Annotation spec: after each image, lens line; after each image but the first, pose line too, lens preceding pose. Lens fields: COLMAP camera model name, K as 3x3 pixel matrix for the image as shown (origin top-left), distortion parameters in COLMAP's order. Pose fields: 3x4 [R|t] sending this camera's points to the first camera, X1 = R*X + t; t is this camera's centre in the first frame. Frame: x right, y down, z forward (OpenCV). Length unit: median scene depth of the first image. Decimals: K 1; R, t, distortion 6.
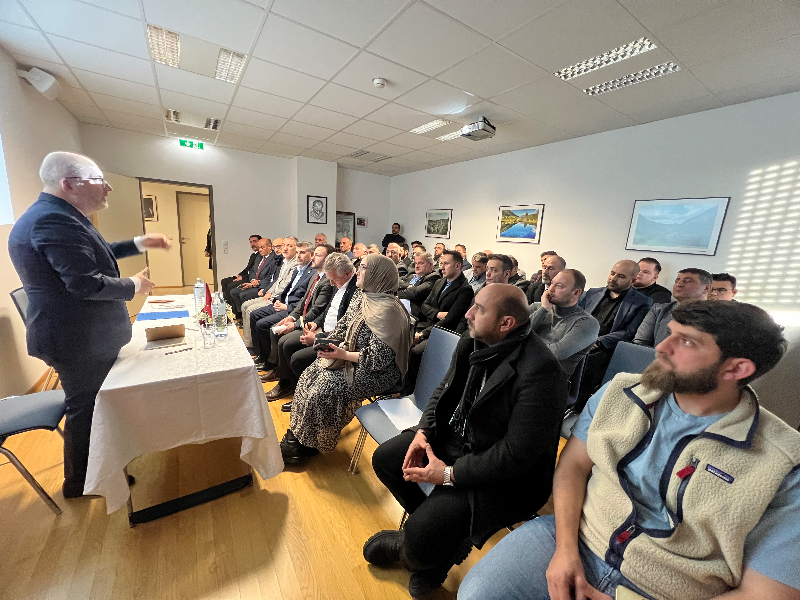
lens RADIAL K [[319.4, 0, 400.0], [0, 319.4, 300.0], [0, 0, 1]] dist [-0.000457, 0.000167]
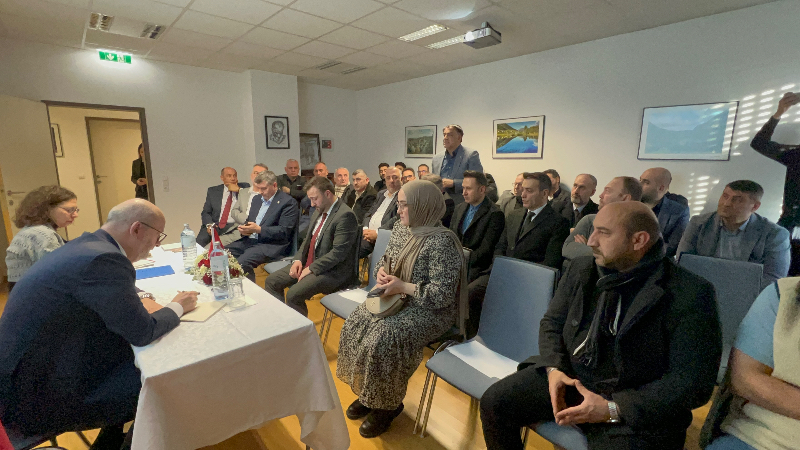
lens RADIAL K [[368.9, 0, 400.0], [0, 368.9, 225.0], [0, 0, 1]] dist [-0.003064, 0.000075]
pose [[0.986382, -0.080854, 0.143224, -0.131075], [0.083122, 0.996490, -0.009911, -0.007052], [-0.141920, 0.021681, 0.989641, 0.008414]]
